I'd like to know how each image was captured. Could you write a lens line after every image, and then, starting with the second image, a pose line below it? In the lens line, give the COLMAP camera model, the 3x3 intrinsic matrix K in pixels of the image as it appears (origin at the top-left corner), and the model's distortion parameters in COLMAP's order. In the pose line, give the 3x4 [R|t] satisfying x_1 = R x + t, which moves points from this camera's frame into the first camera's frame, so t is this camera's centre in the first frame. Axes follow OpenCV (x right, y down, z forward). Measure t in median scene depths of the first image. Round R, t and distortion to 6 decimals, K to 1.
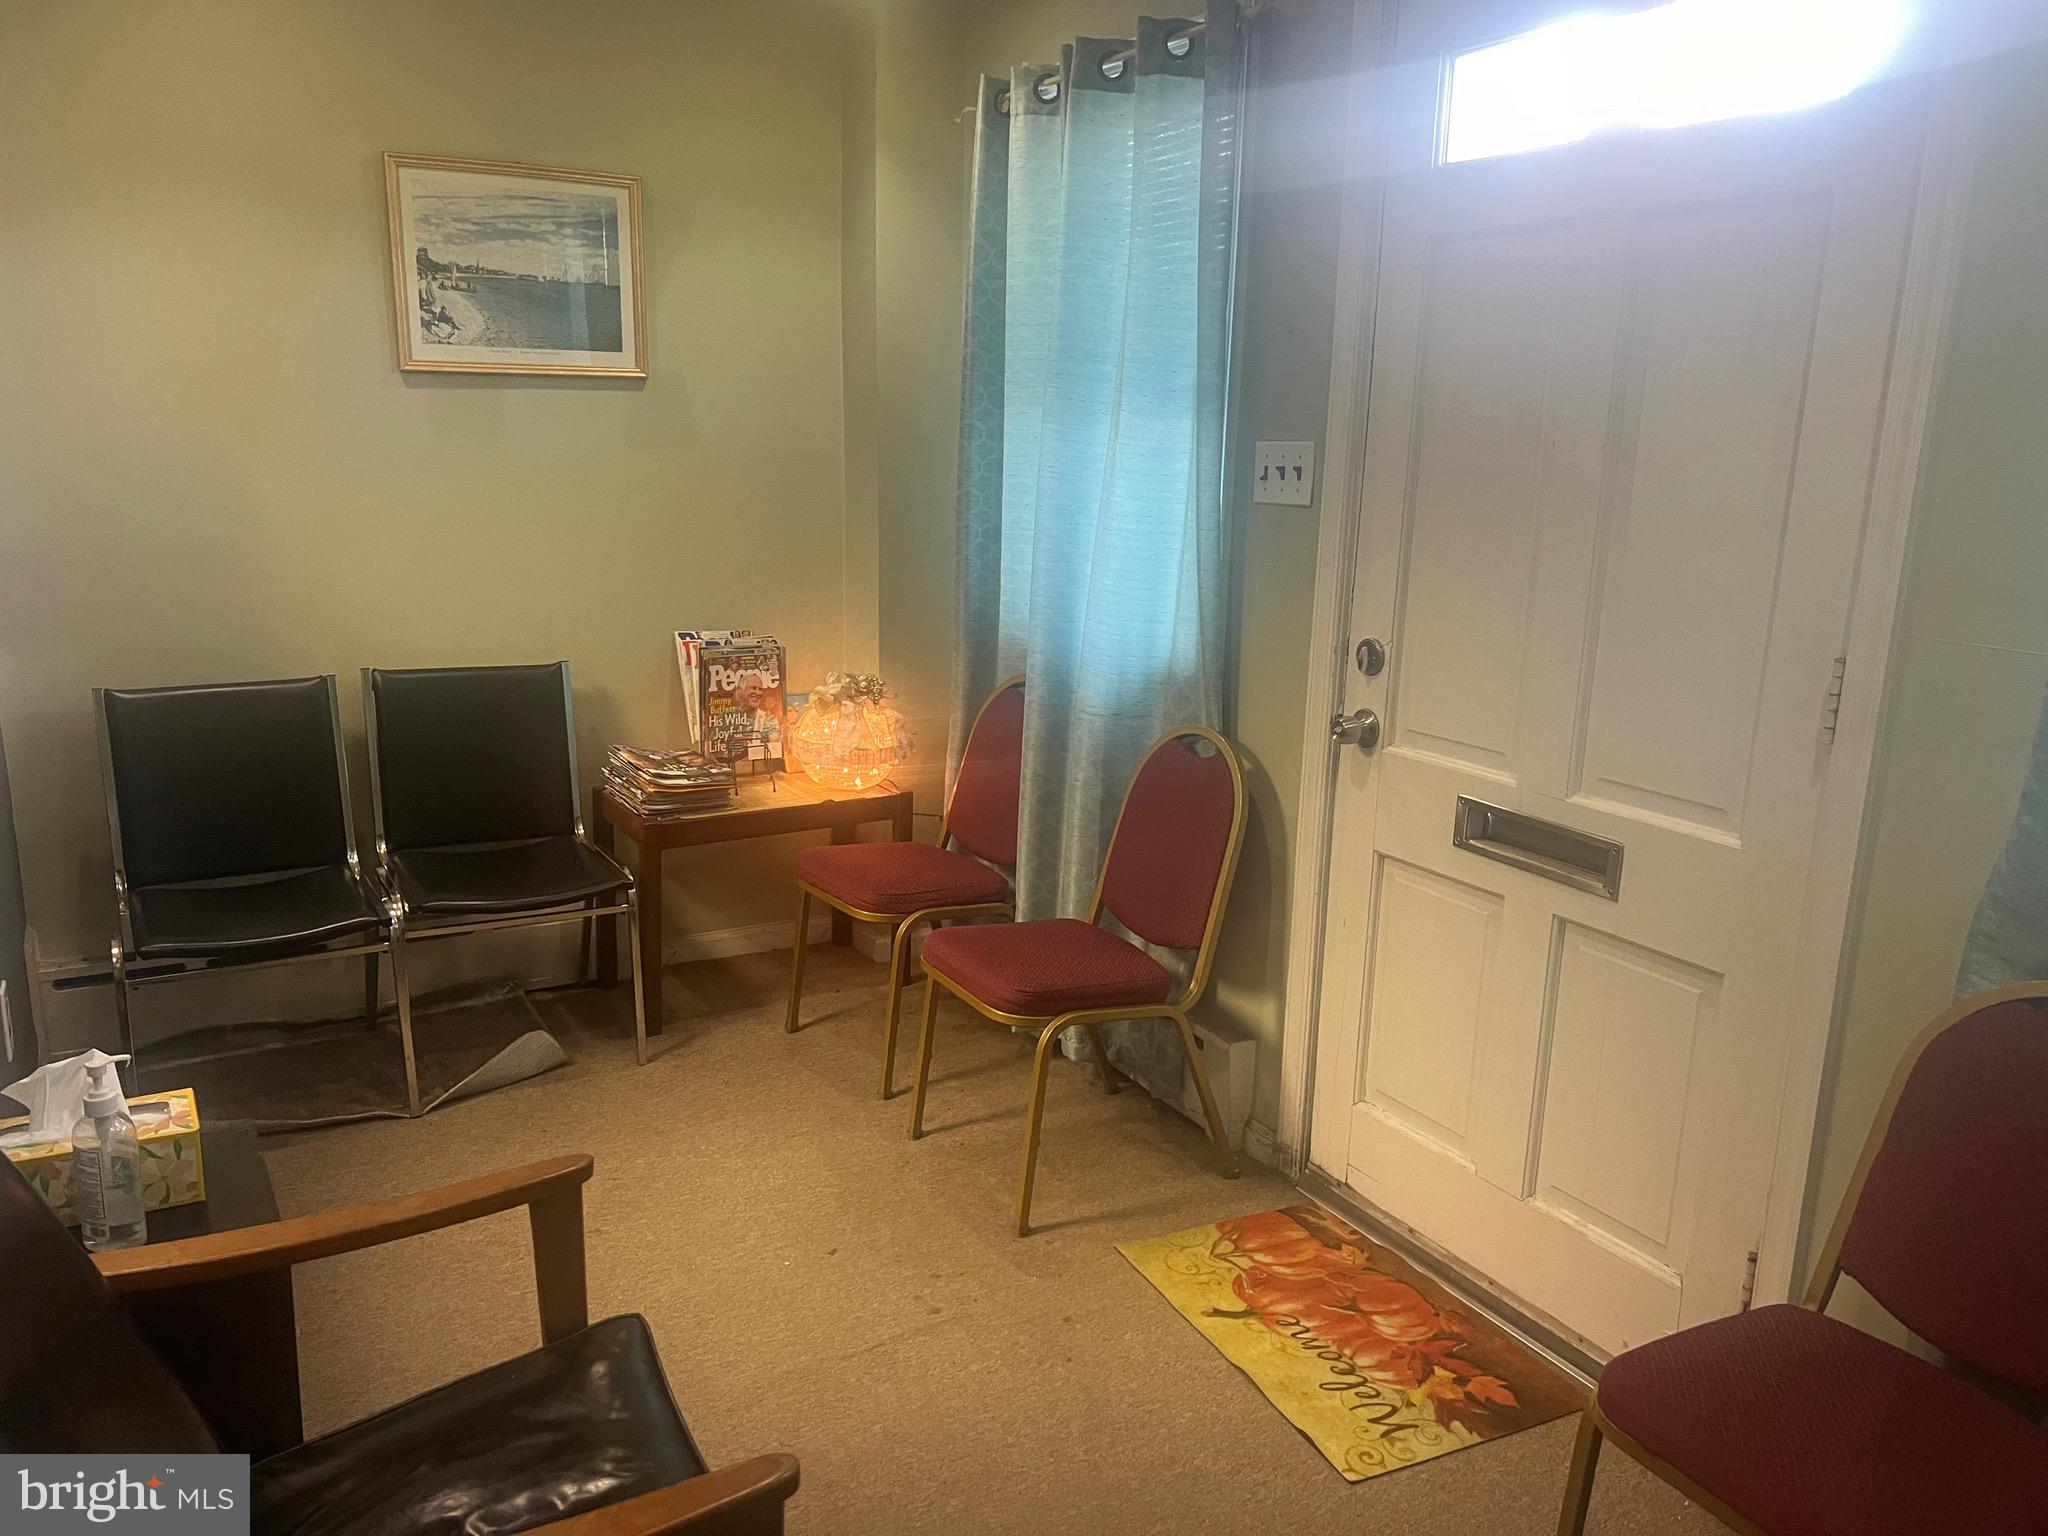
lens RADIAL K [[1534.1, 0, 1031.2], [0, 1534.1, 786.0], [0, 0, 1]] dist [0.054692, -0.059260]
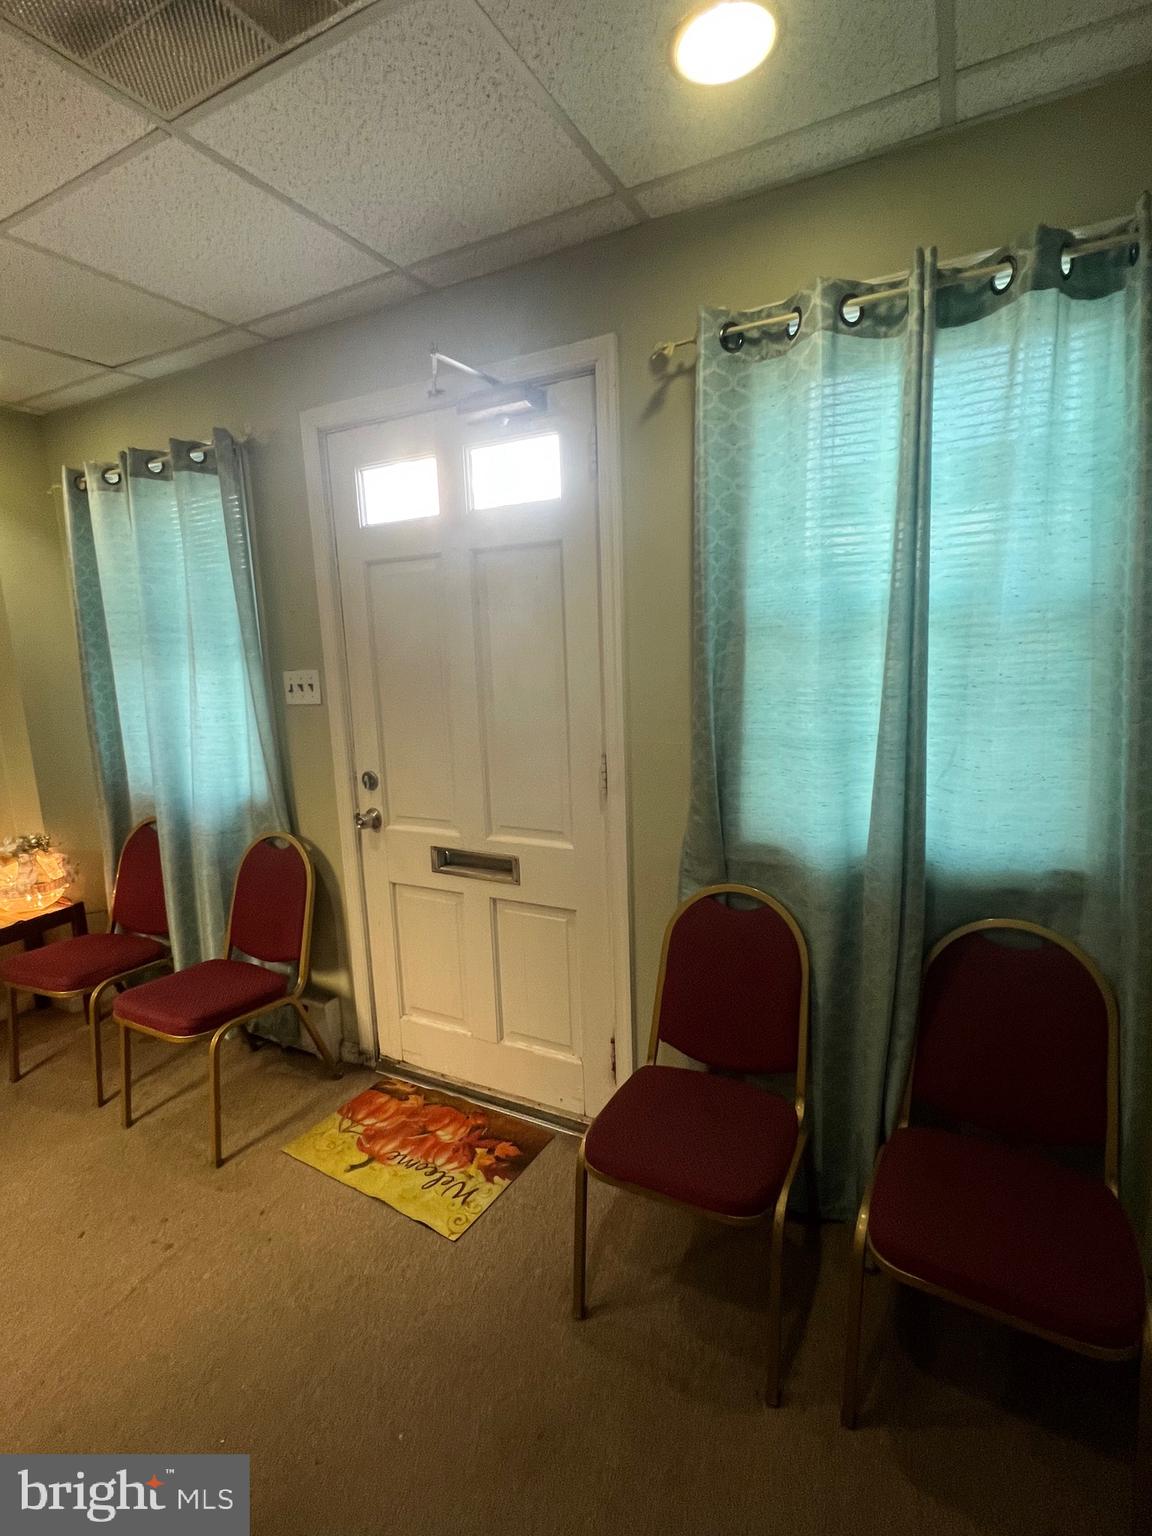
lens RADIAL K [[727.9, 0, 569.3], [0, 727.9, 765.2], [0, 0, 1]] dist [-0.002440, 0.002400]
pose [[0.844897, -0.146710, 0.514418, -0.022920], [0.180857, 0.983370, -0.016591, -0.037809], [-0.503429, 0.107054, 0.857379, 0.103783]]
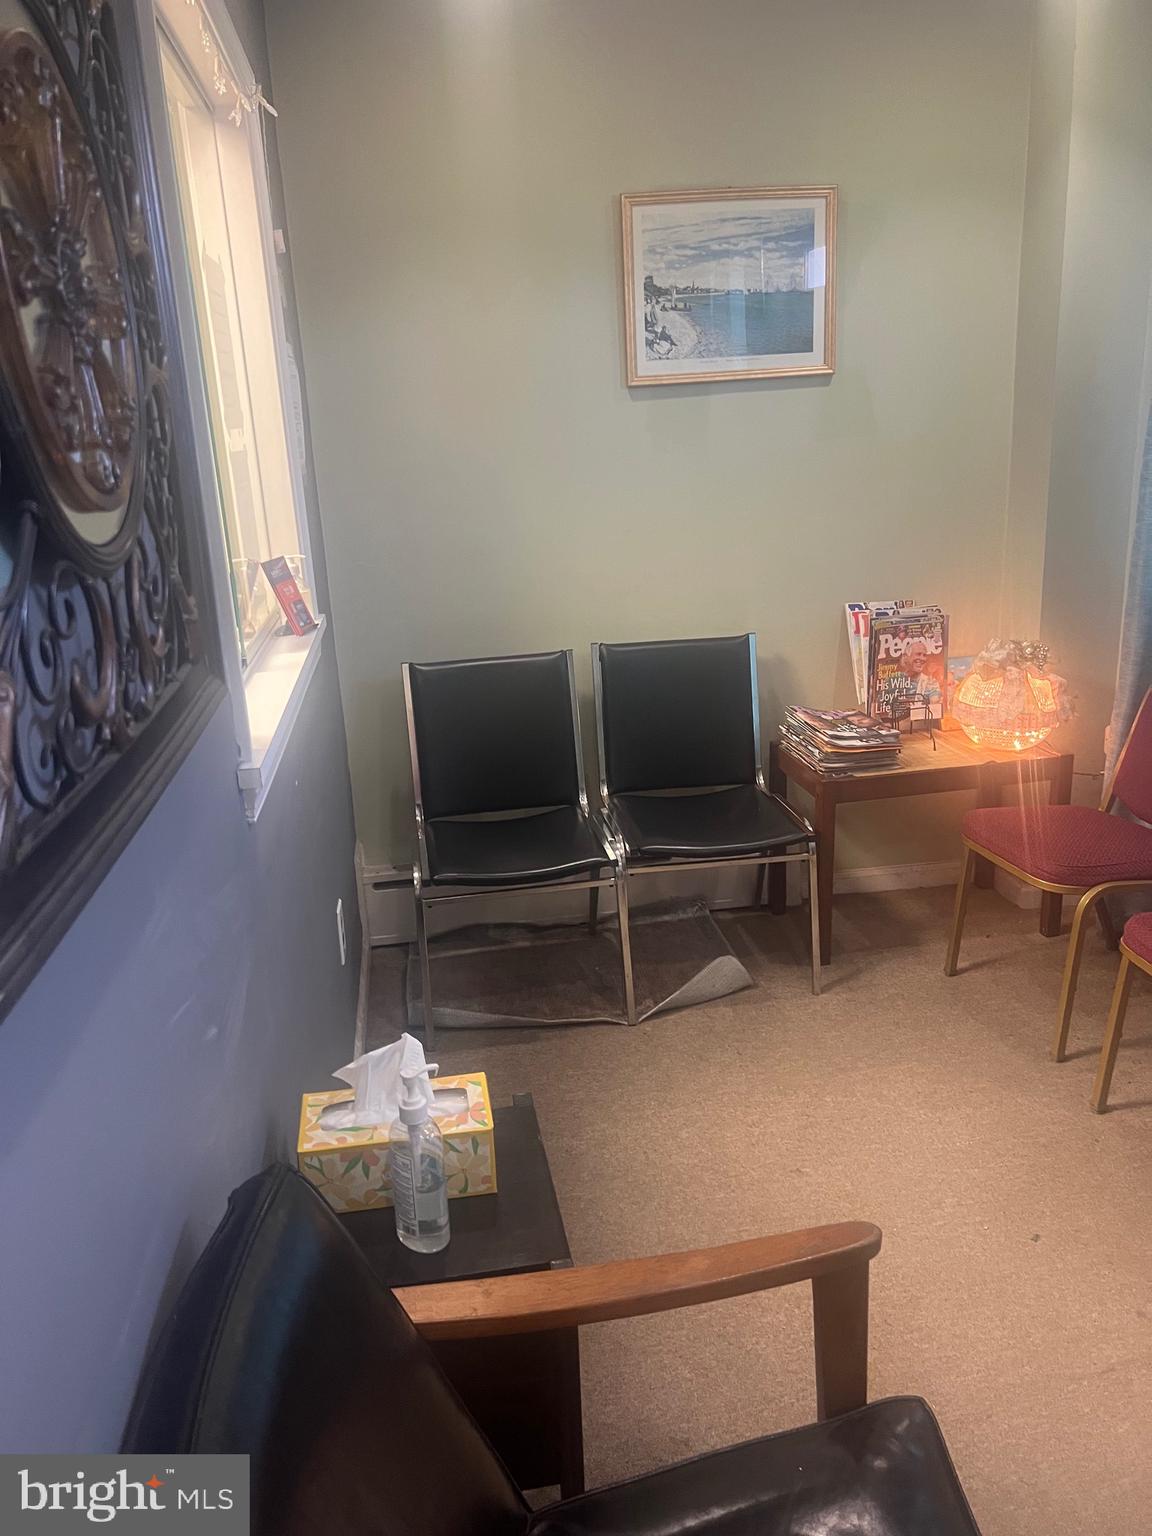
lens RADIAL K [[1150.6, 0, 572.9], [0, 1150.6, 759.6], [0, 0, 1]] dist [0.054692, -0.059260]
pose [[0.924584, 0.034790, -0.379387, -0.112888], [-0.014280, 0.998287, 0.056743, -0.038948], [0.380711, -0.047046, 0.923496, 0.177449]]
